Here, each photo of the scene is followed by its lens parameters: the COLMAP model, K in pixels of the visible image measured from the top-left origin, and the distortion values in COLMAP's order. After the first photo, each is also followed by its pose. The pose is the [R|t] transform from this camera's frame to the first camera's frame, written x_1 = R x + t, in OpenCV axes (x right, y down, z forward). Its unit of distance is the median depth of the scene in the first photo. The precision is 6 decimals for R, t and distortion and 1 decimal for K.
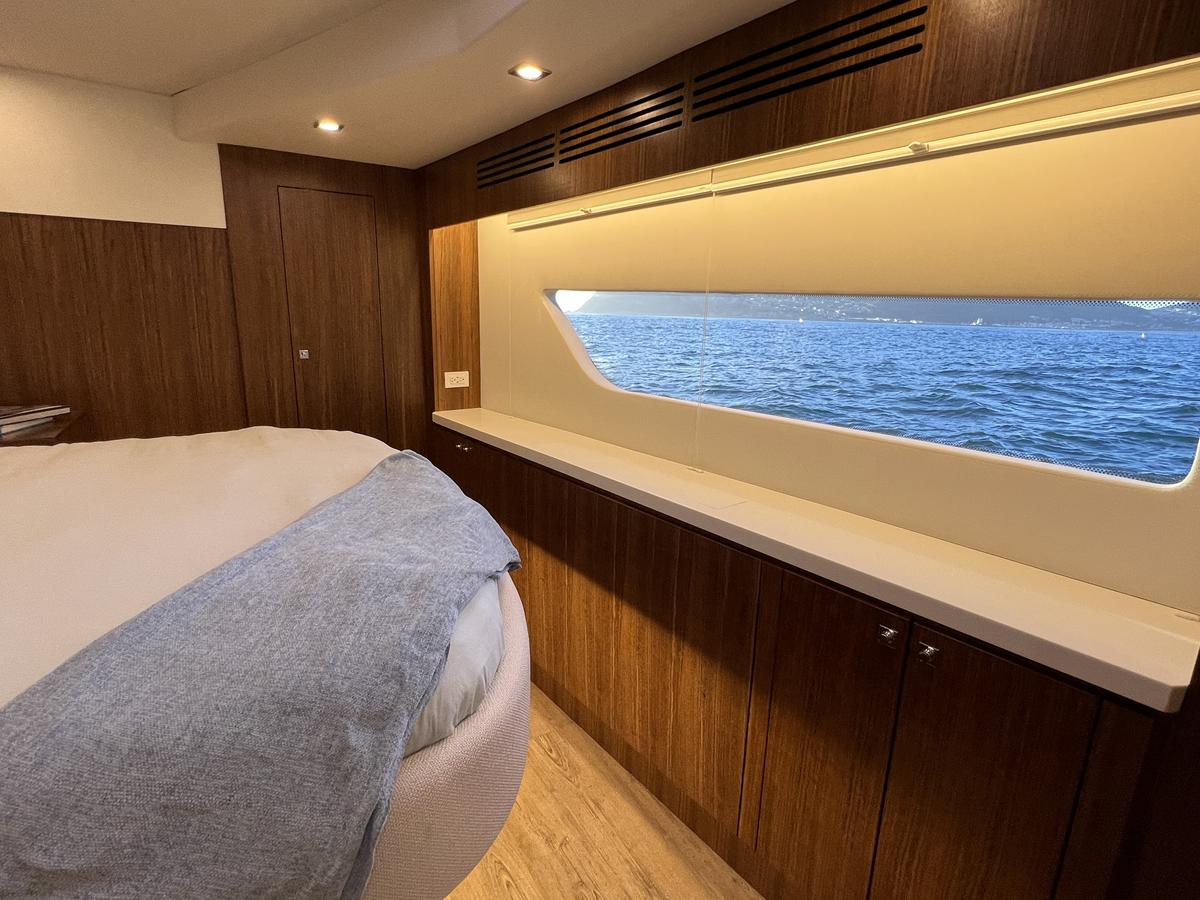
lens RADIAL K [[594.8, 0, 593.0], [0, 594.8, 452.2], [0, 0, 1]] dist [-0.001521, 0.000489]
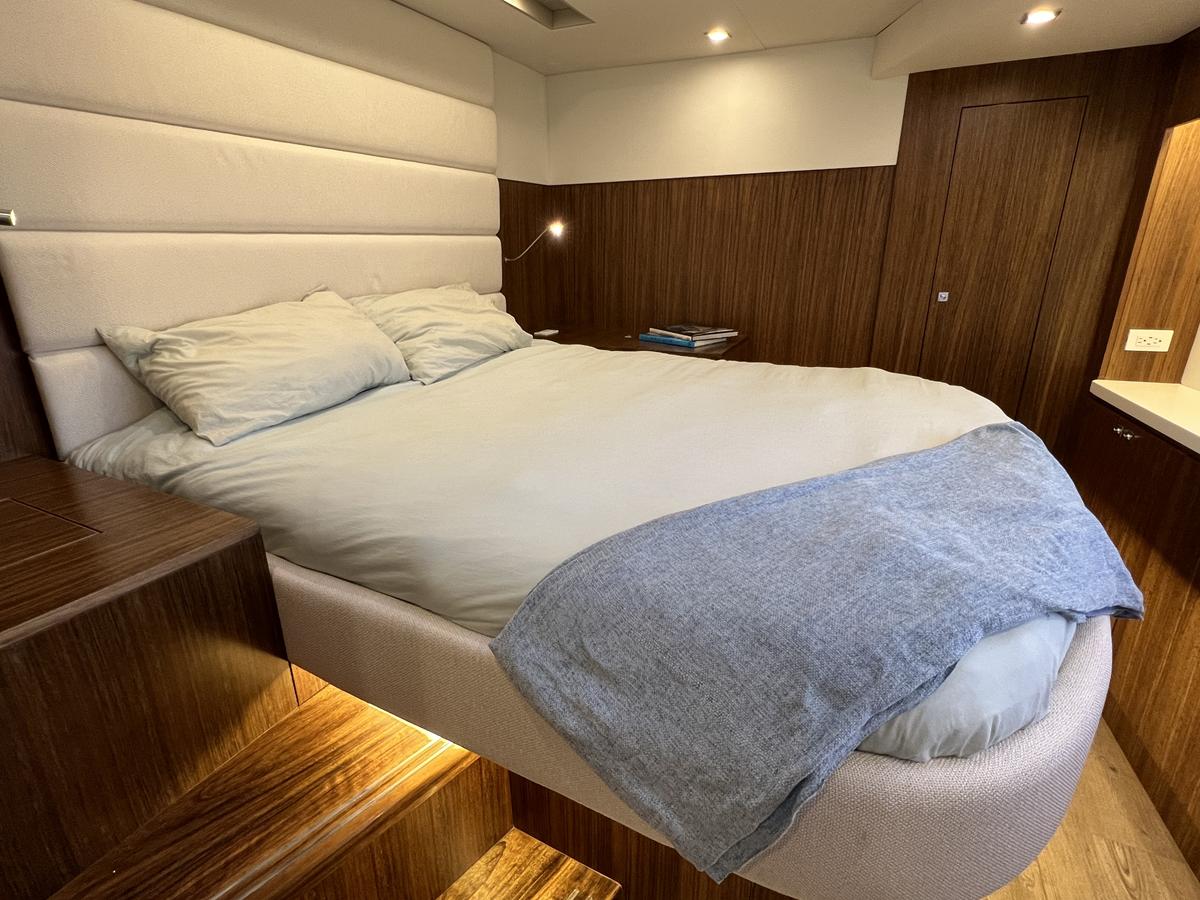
lens RADIAL K [[594.8, 0, 593.0], [0, 594.8, 452.2], [0, 0, 1]] dist [-0.001521, 0.000489]
pose [[0.543300, 0.251726, -0.800912, 0.057619], [-0.173175, 0.967076, 0.186477, -0.023528], [0.821484, 0.037385, 0.569005, 0.090085]]
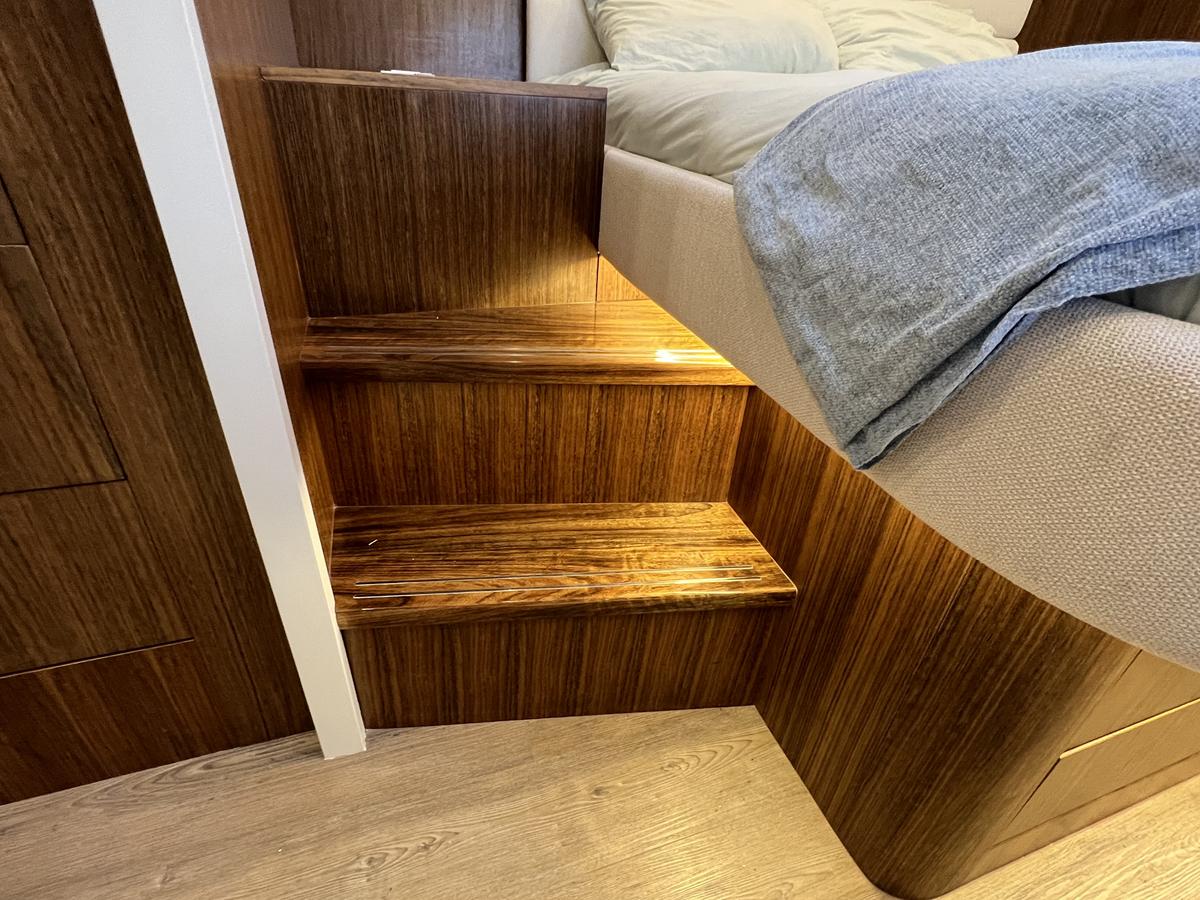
lens RADIAL K [[594.8, 0, 593.0], [0, 594.8, 452.2], [0, 0, 1]] dist [-0.001521, 0.000489]
pose [[-0.195063, 0.478116, -0.856362, 0.184698], [-0.279499, 0.809832, 0.515803, 0.318052], [0.940123, 0.339967, -0.024335, 0.387067]]
